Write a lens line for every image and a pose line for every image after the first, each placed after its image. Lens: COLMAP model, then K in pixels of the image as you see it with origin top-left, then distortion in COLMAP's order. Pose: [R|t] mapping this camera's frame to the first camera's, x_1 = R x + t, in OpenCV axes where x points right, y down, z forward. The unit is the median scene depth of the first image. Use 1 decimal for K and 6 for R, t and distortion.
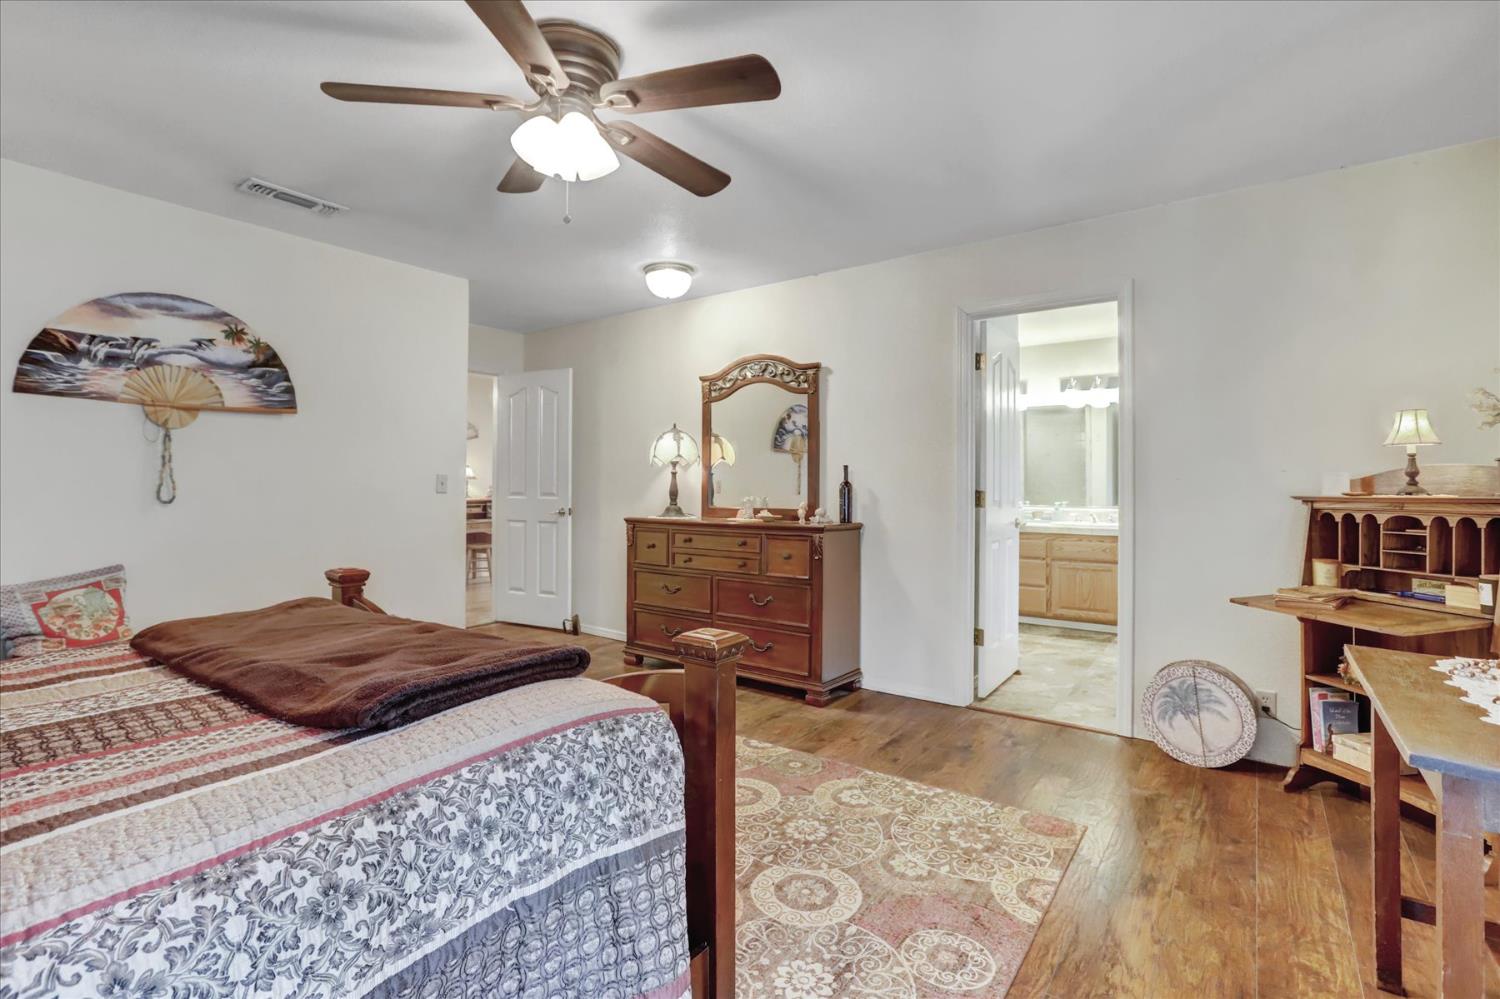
lens RADIAL K [[692.1, 0, 744.3], [0, 692.1, 489.7], [0, 0, 1]] dist [-0.039756, 0.018890]
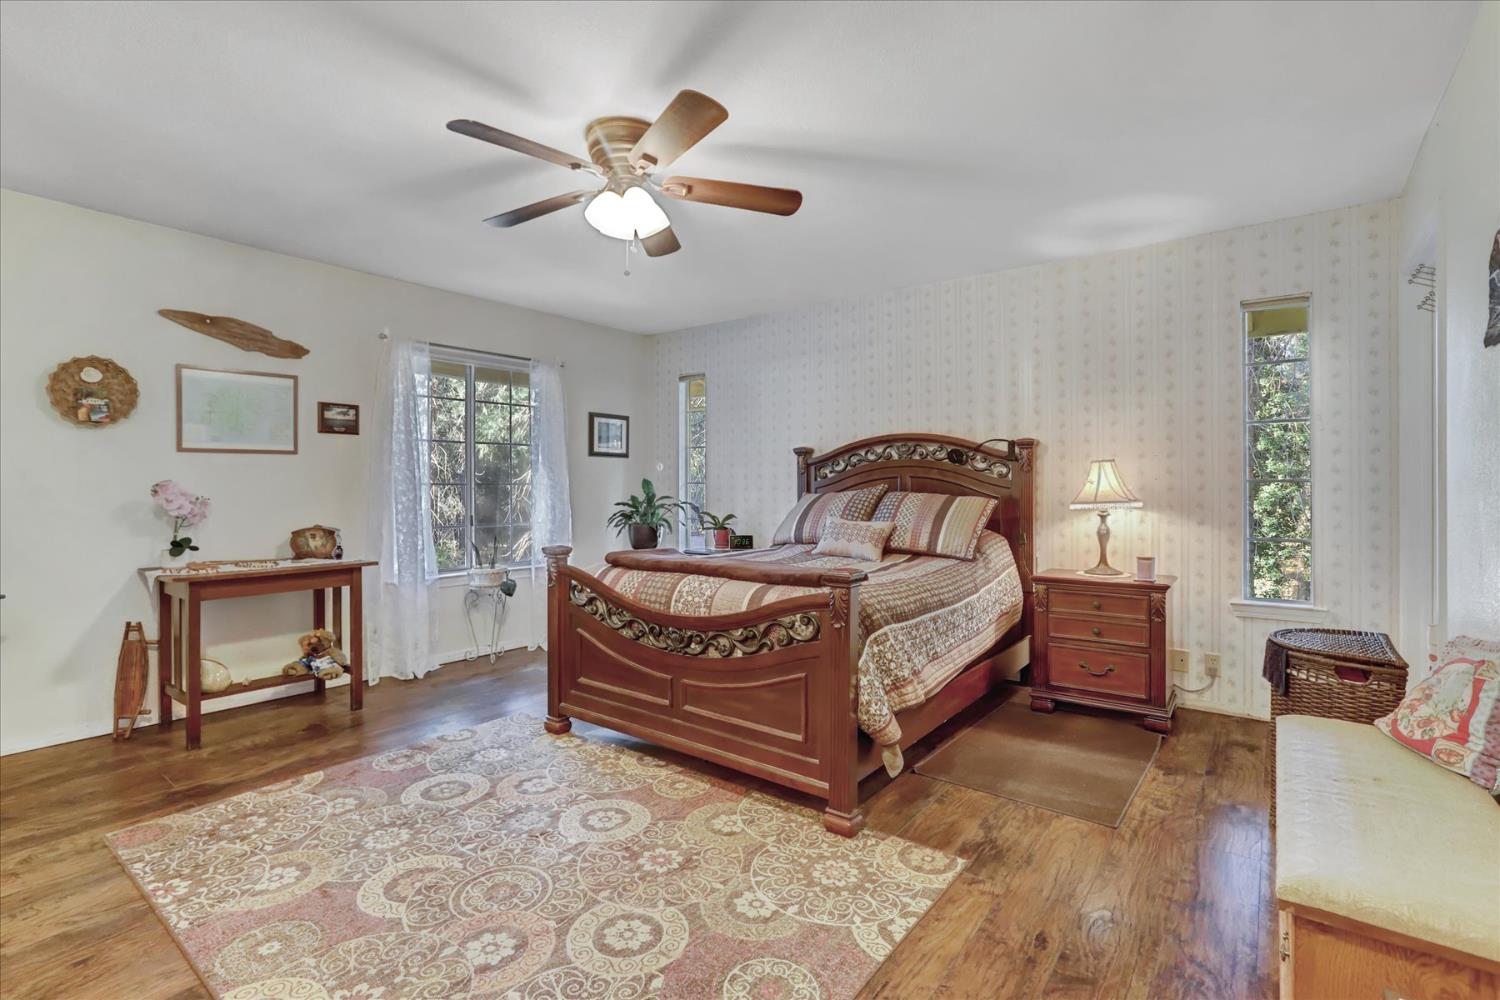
lens RADIAL K [[692.1, 0, 744.3], [0, 692.1, 490.2], [0, 0, 1]] dist [-0.039756, 0.018890]
pose [[-0.999756, -0.002221, 0.021970, -0.333067], [-0.002019, 0.999956, 0.009192, -0.008796], [-0.021990, 0.009145, -0.999716, 1.481804]]
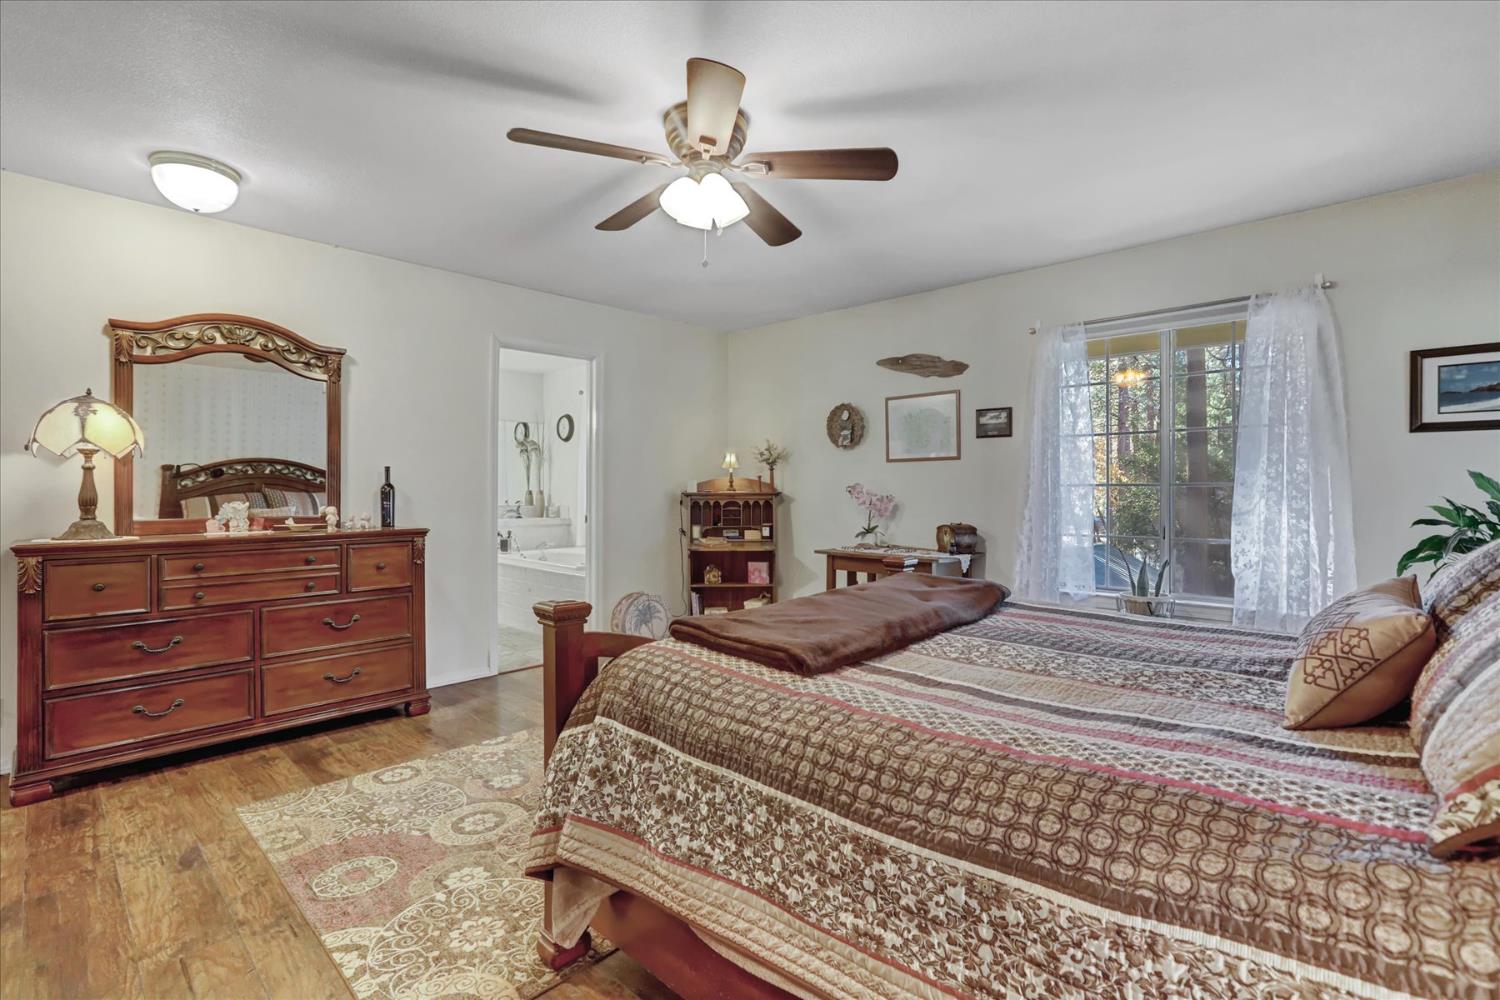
lens RADIAL K [[692.1, 0, 744.3], [0, 692.1, 490.2], [0, 0, 1]] dist [-0.039756, 0.018890]
pose [[0.127523, -0.008133, 0.991802, -0.951671], [0.003820, 0.999963, 0.007709, -0.010368], [-0.991828, 0.002806, 0.127550, 0.512049]]
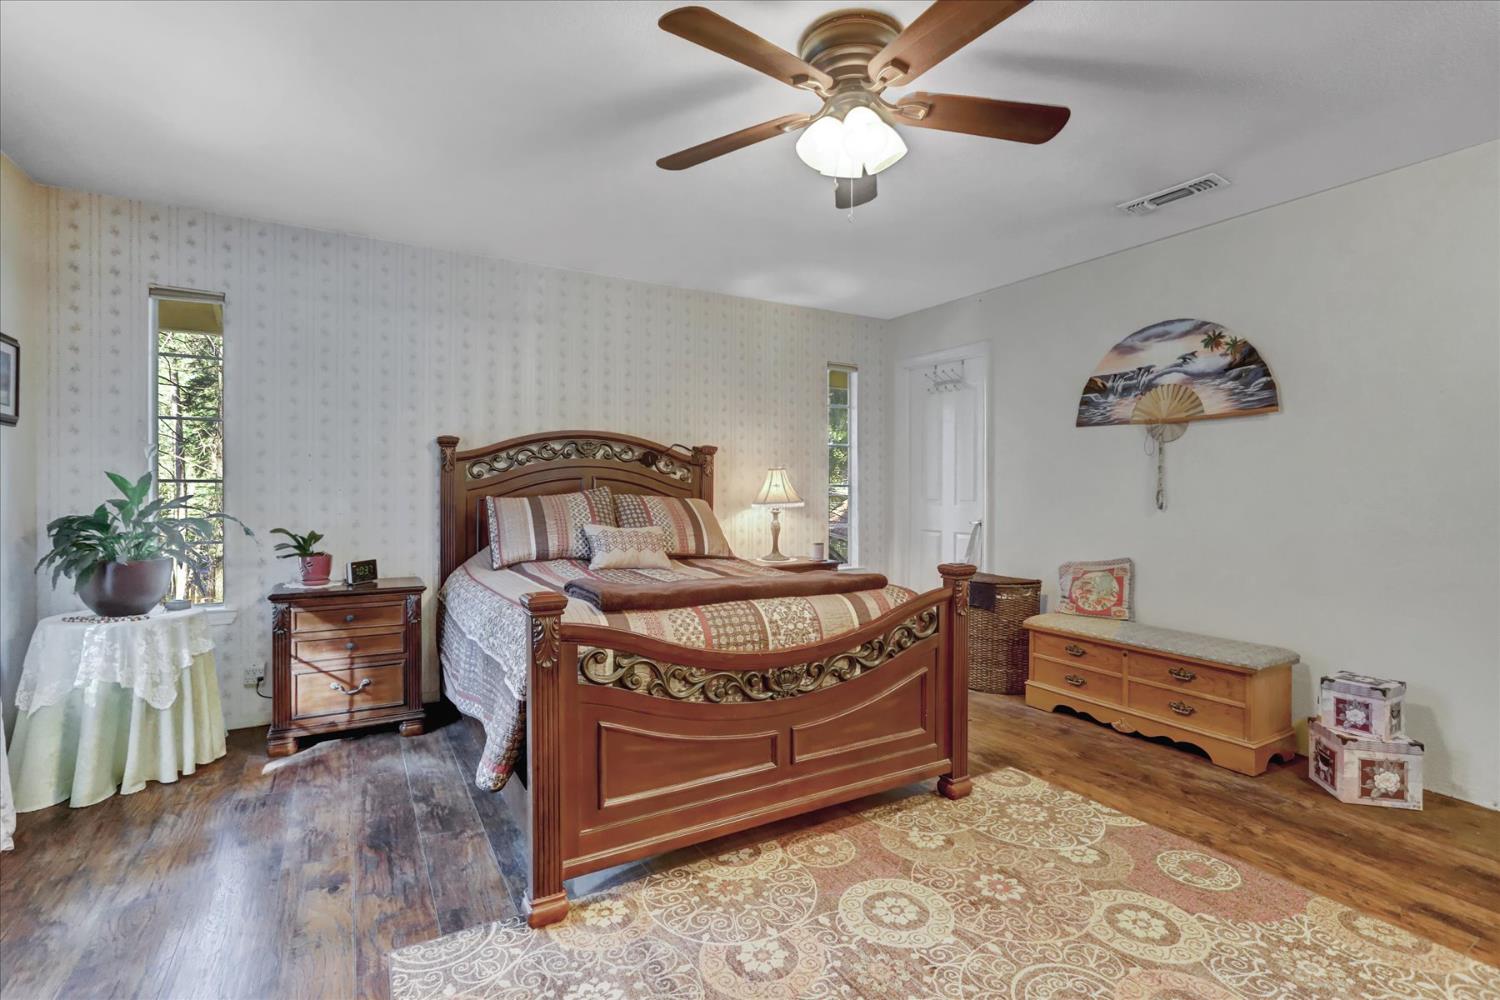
lens RADIAL K [[692.1, 0, 744.3], [0, 692.1, 490.2], [0, 0, 1]] dist [-0.039756, 0.018890]
pose [[-0.397321, -0.001790, -0.917678, 0.463417], [-0.010184, 0.999945, 0.002459, -0.006602], [0.917623, 0.010323, -0.397317, 0.824096]]
